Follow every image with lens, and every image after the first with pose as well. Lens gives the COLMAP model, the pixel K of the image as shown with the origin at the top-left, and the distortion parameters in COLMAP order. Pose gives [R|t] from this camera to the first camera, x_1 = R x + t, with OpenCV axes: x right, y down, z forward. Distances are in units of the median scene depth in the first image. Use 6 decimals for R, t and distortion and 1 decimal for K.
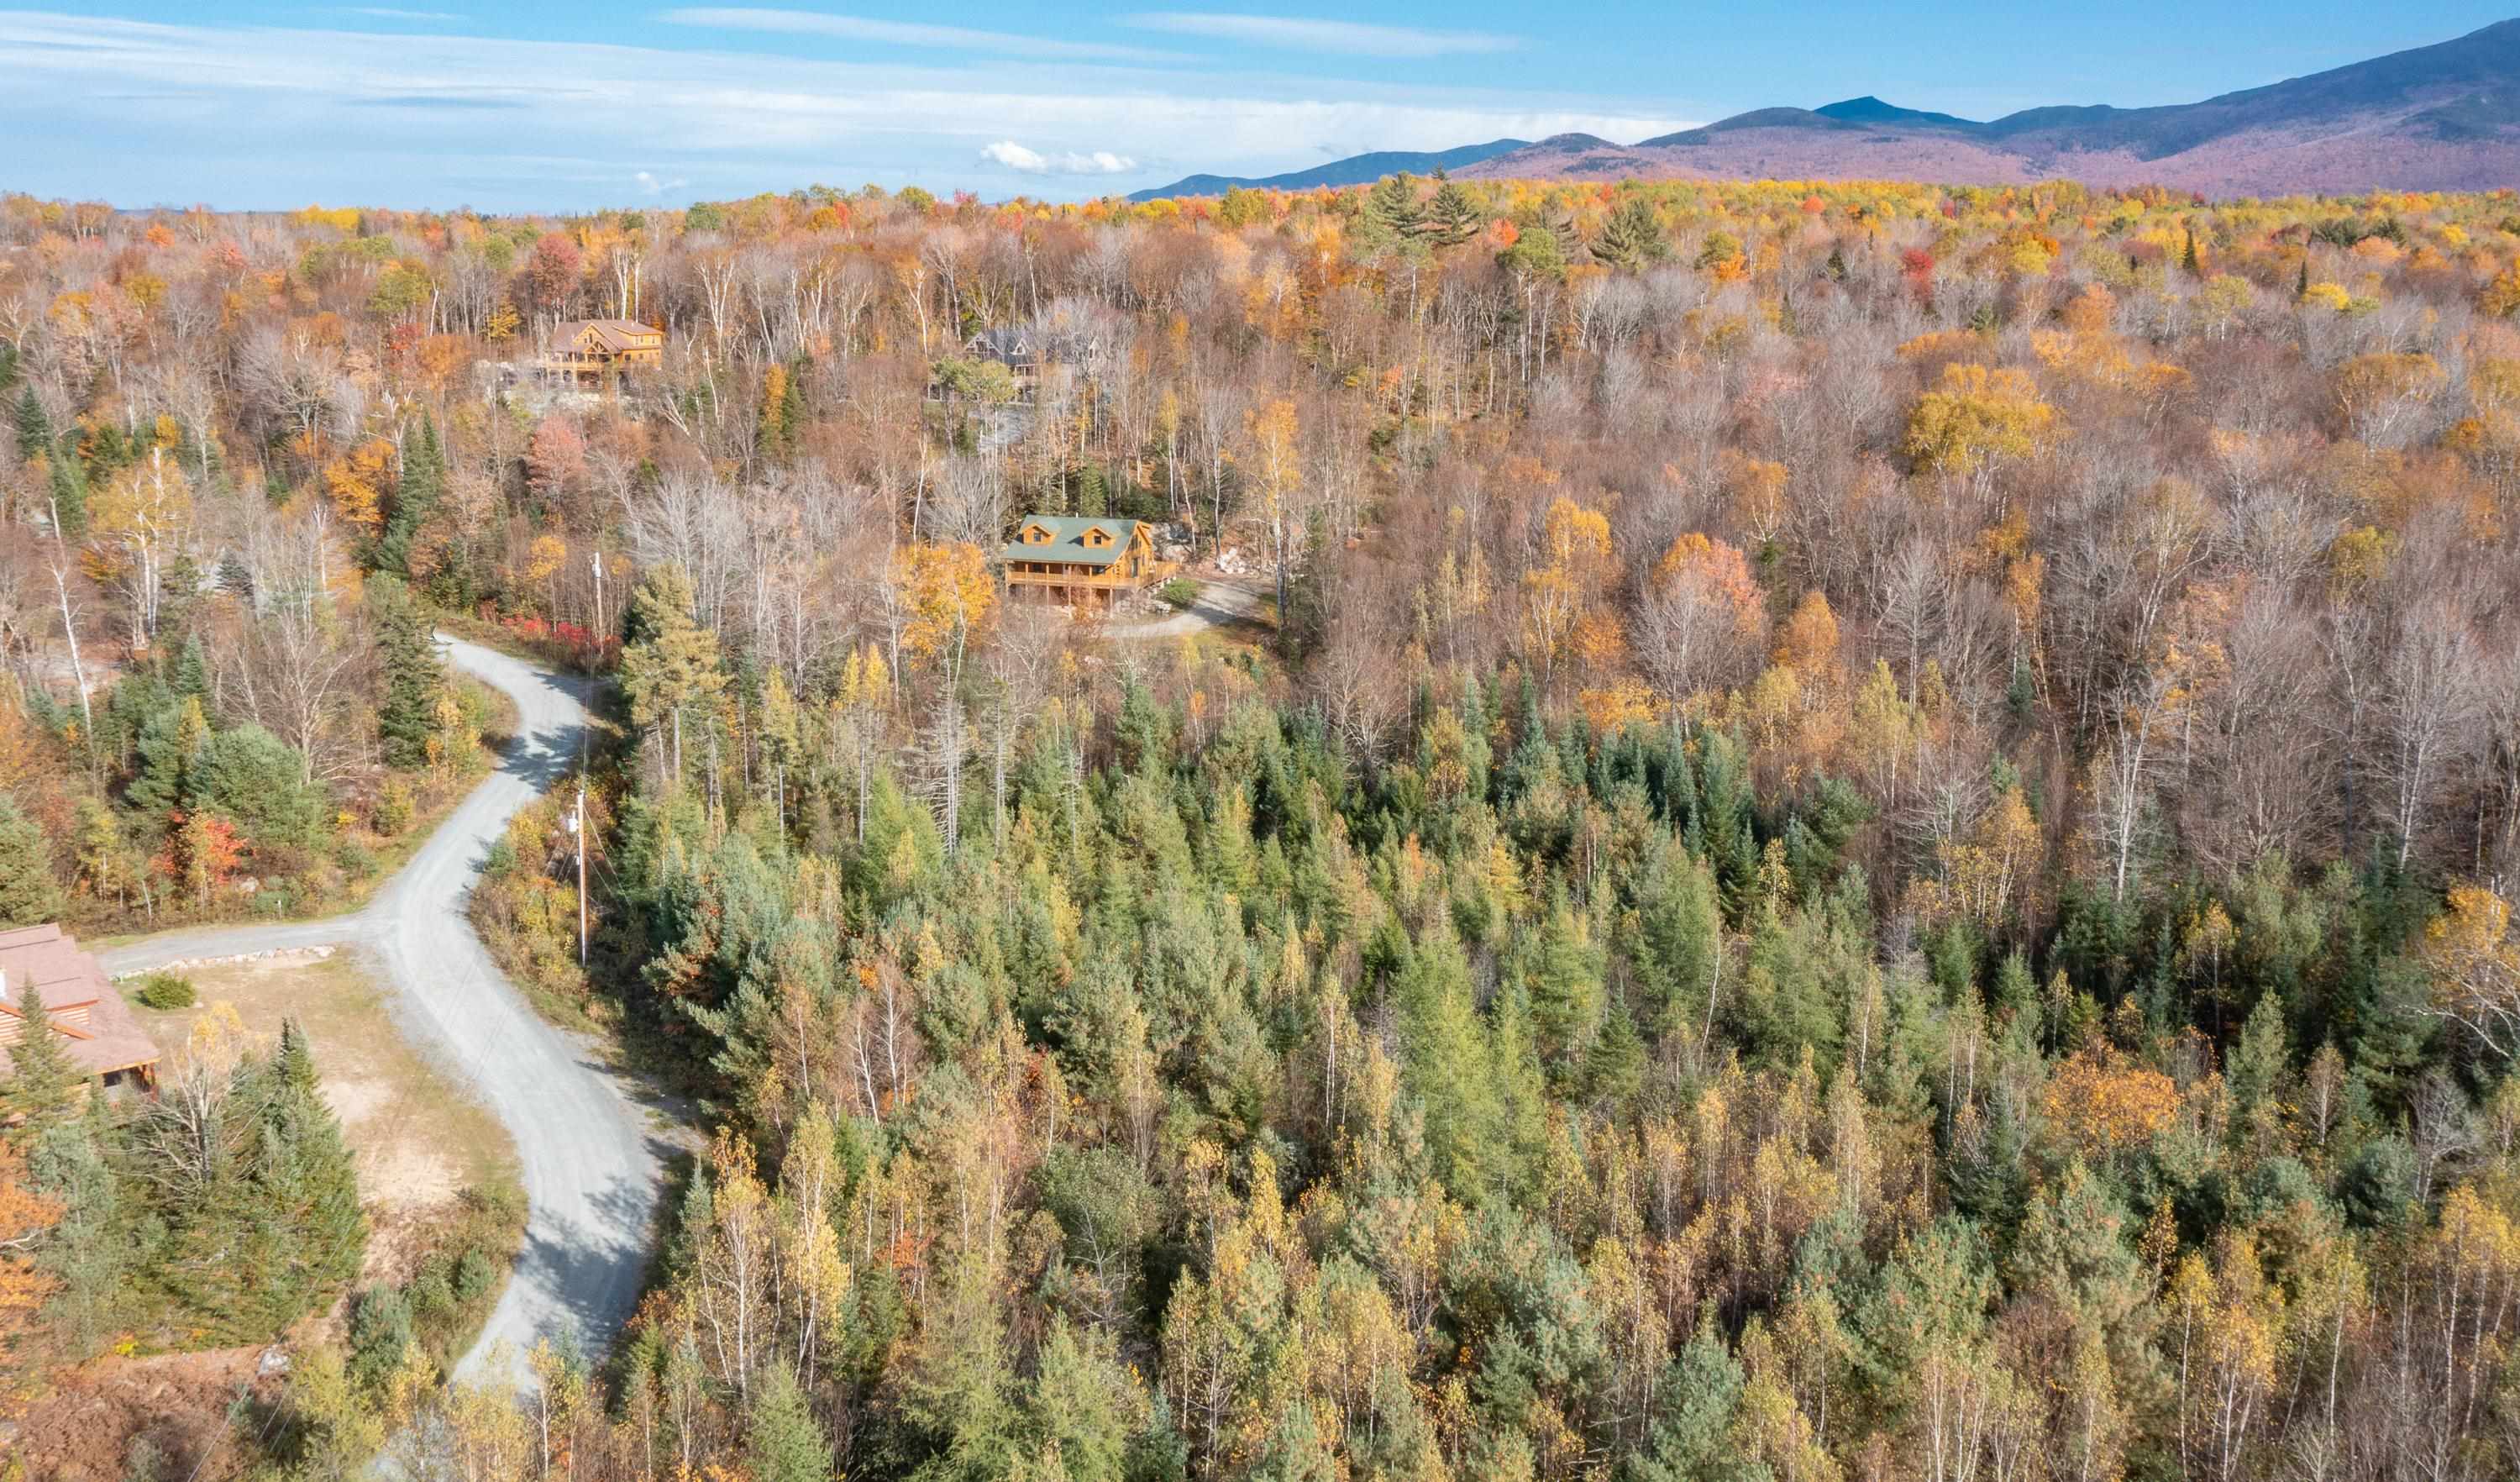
lens RADIAL K [[2067.7, 0, 1262.6], [0, 2067.7, 739.8], [0, 0, 1]] dist [0.002286, 0.000112]
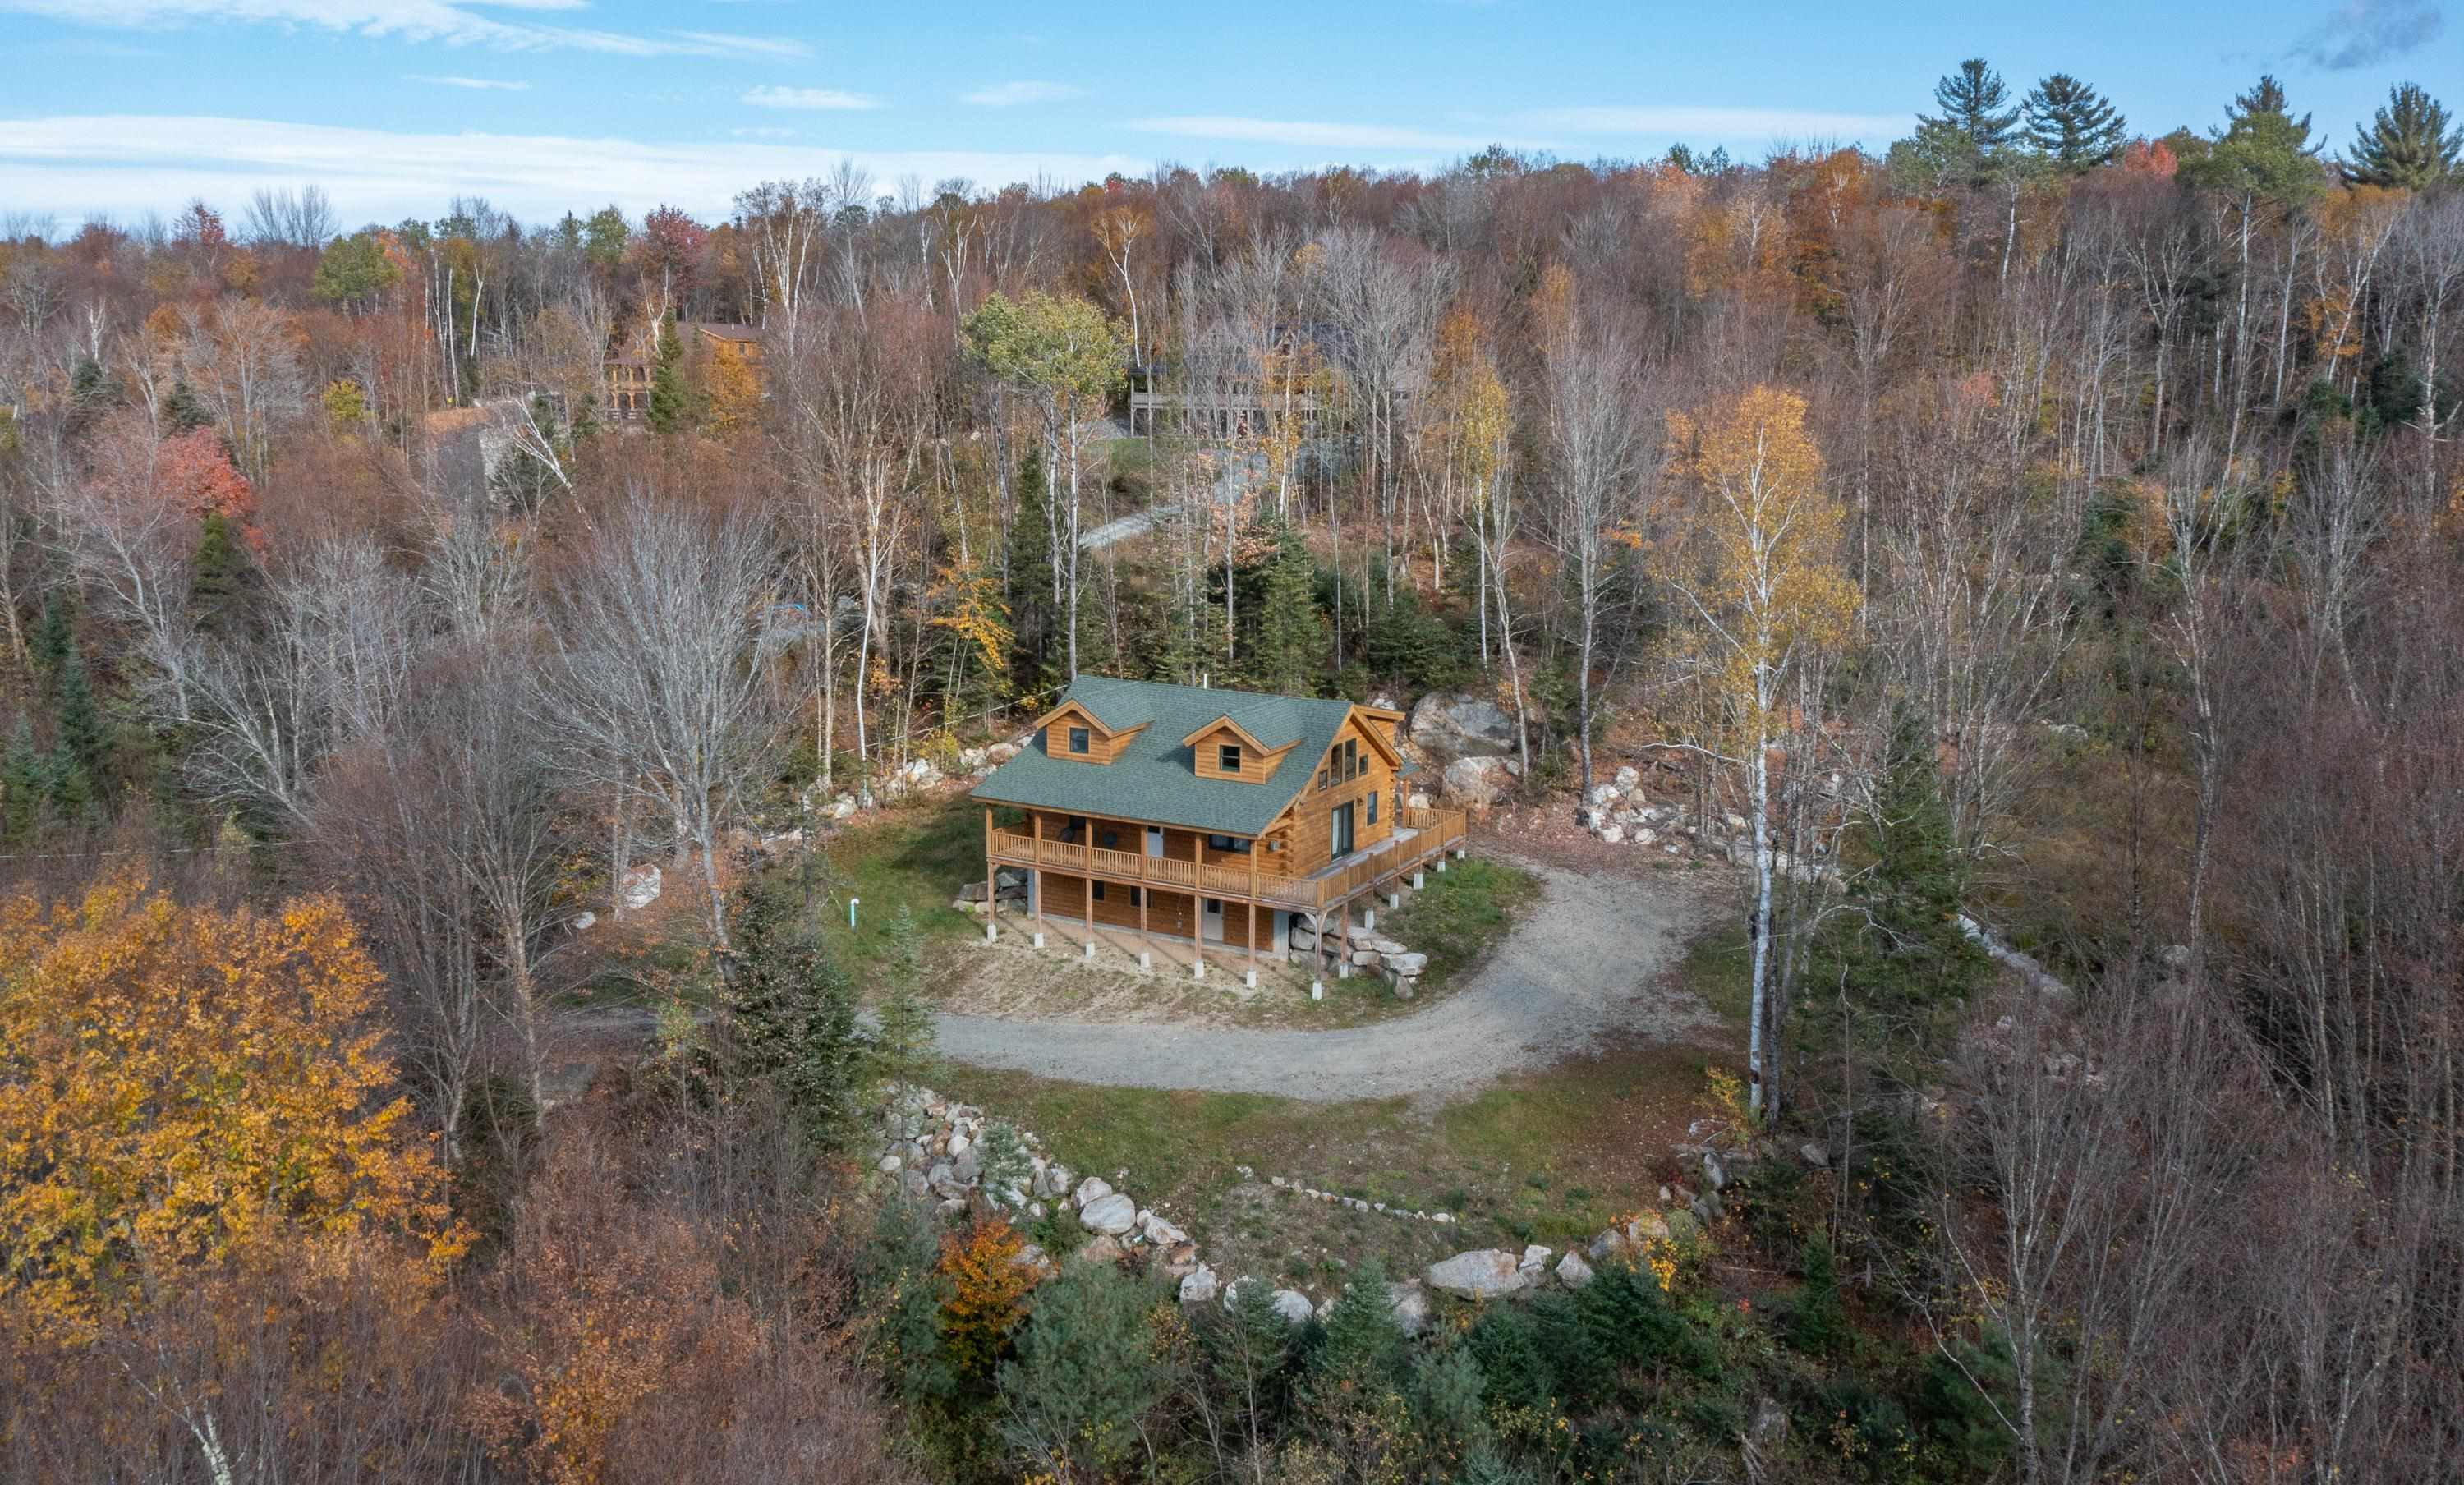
lens RADIAL K [[1990.2, 0, 1232.4], [0, 1990.2, 745.8], [0, 0, 1]] dist [-0.014266, 0.011848]
pose [[0.971622, 0.041695, -0.232835, 0.000296], [-0.049580, 0.998374, -0.028114, -0.088095], [0.231285, 0.038860, 0.972110, 0.659021]]
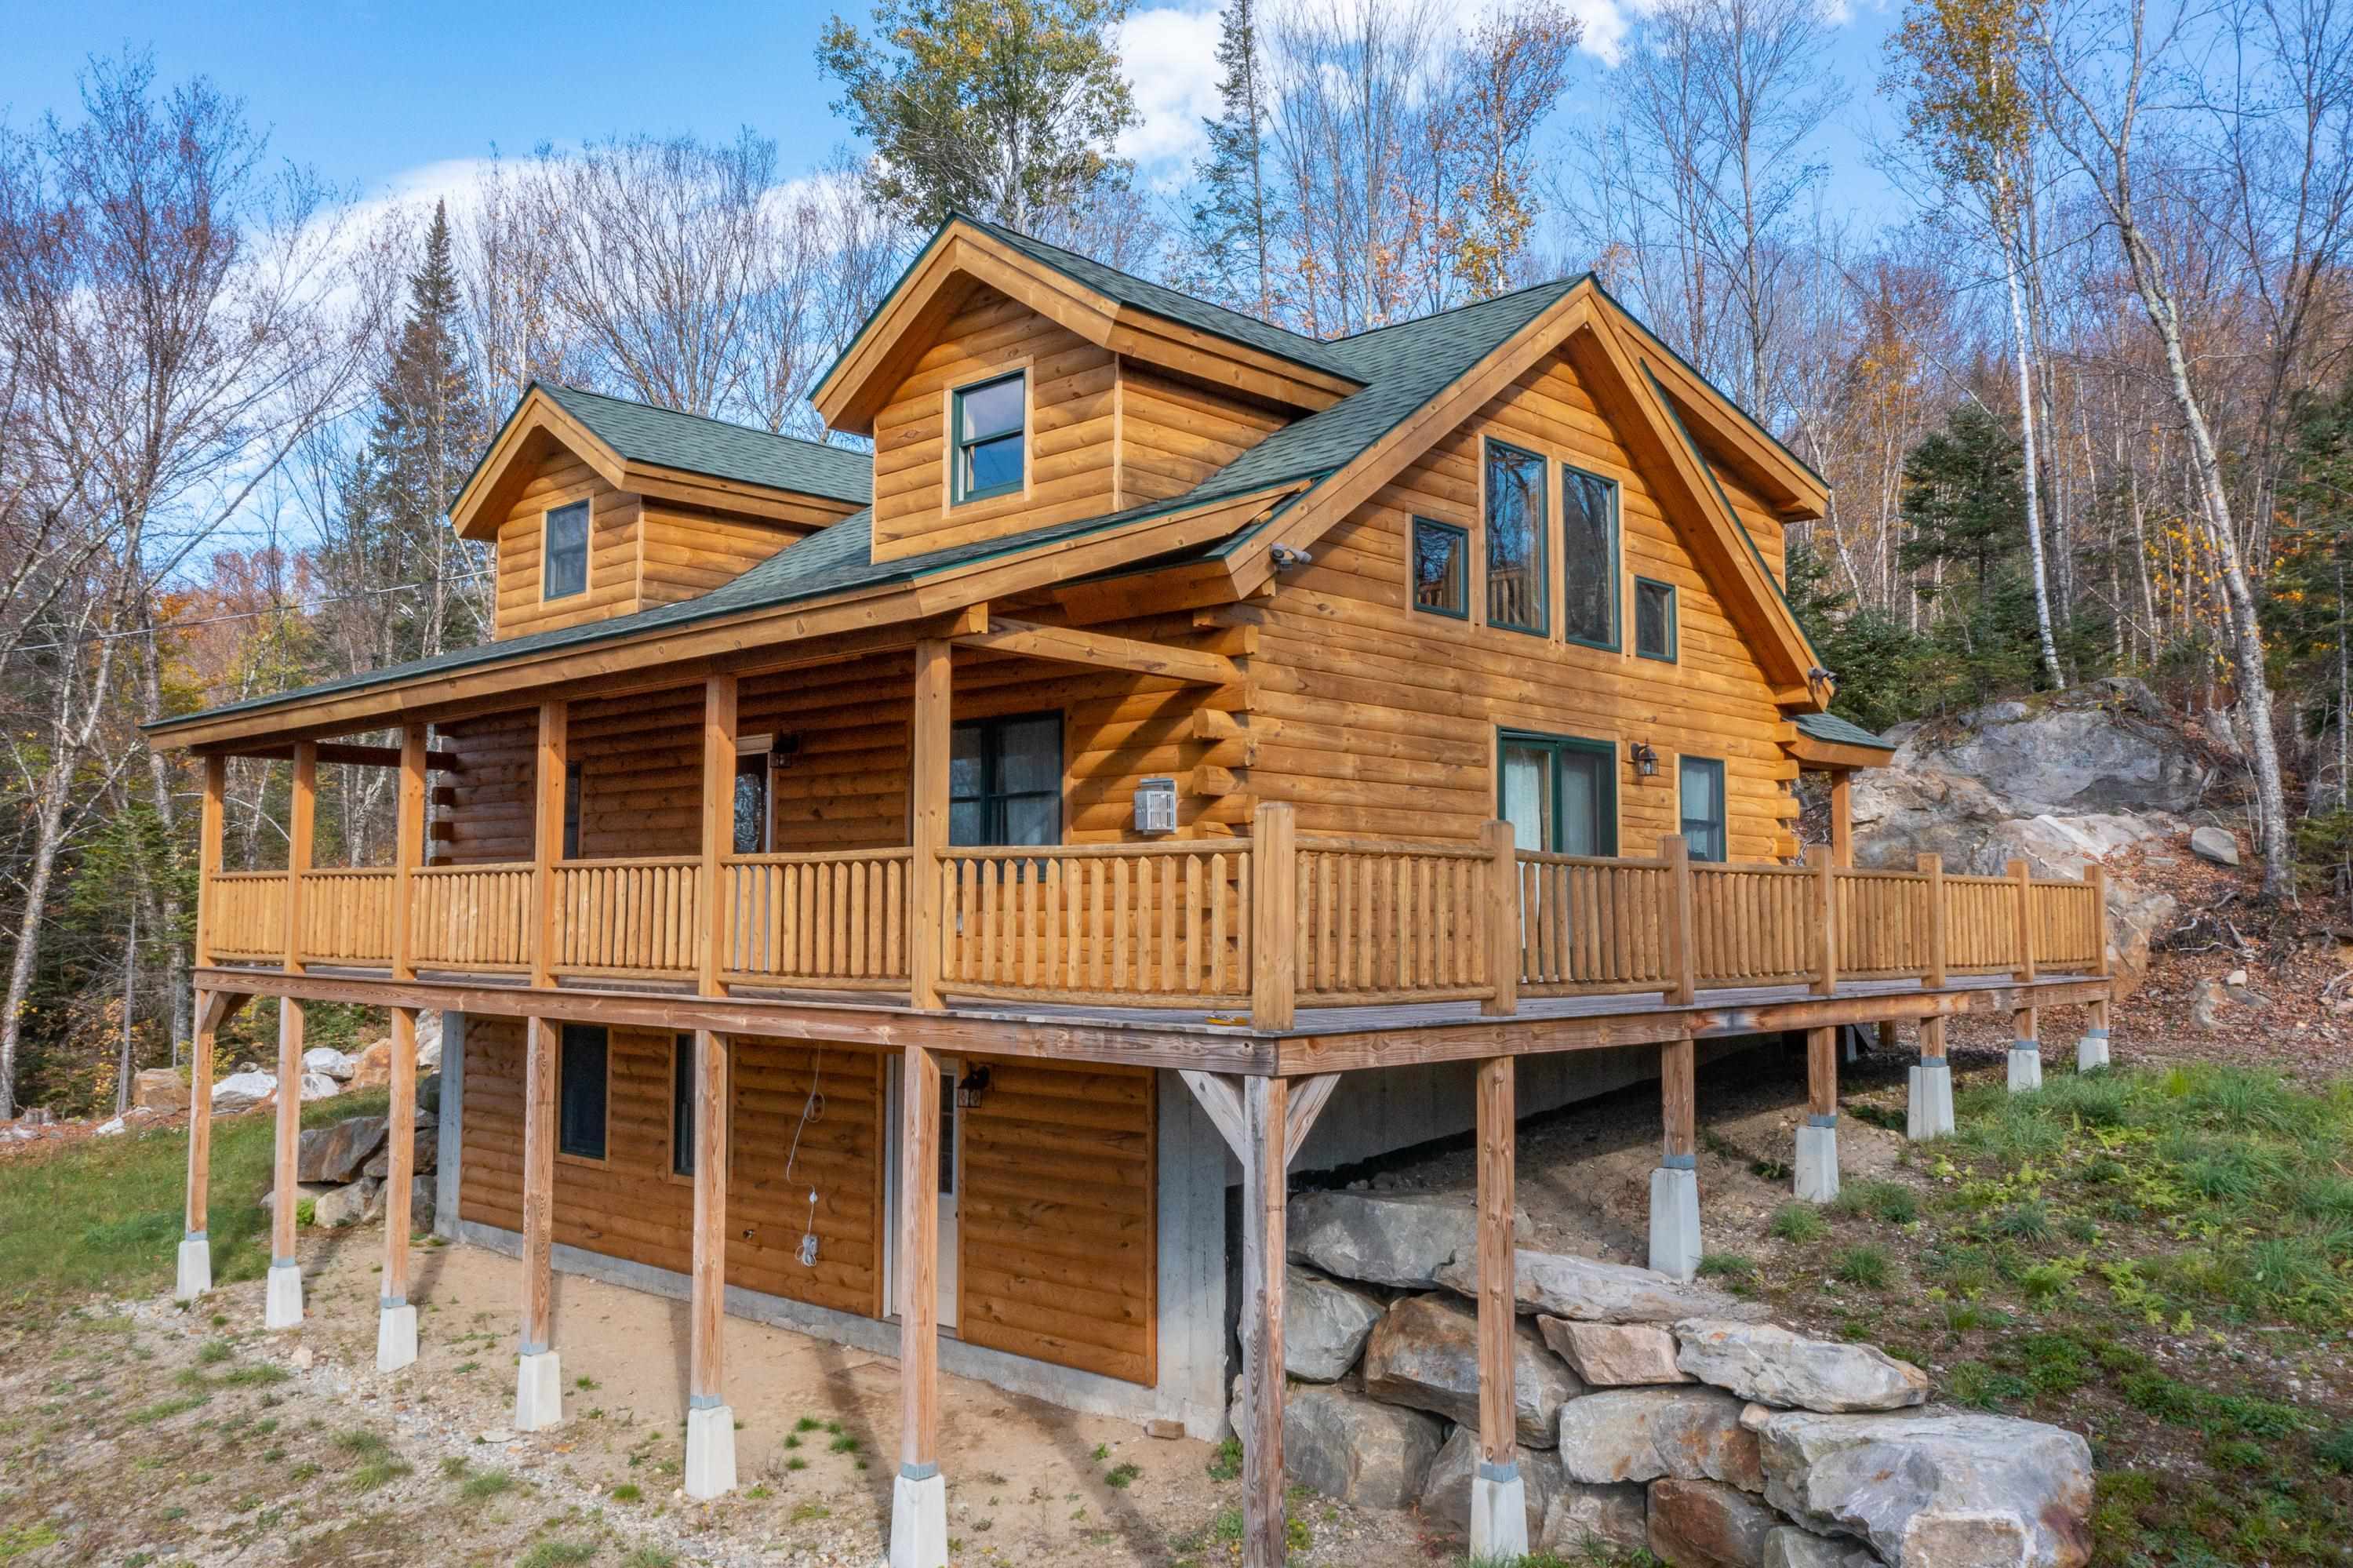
lens RADIAL K [[1869.5, 0, 1175.9], [0, 1869.5, 781.5], [0, 0, 1]] dist [-0.000643, -0.000616]
pose [[0.889165, -0.036897, -0.456097, -0.041692], [-0.097599, 0.958515, -0.267811, -0.065434], [0.447057, 0.282643, 0.848677, 0.935495]]
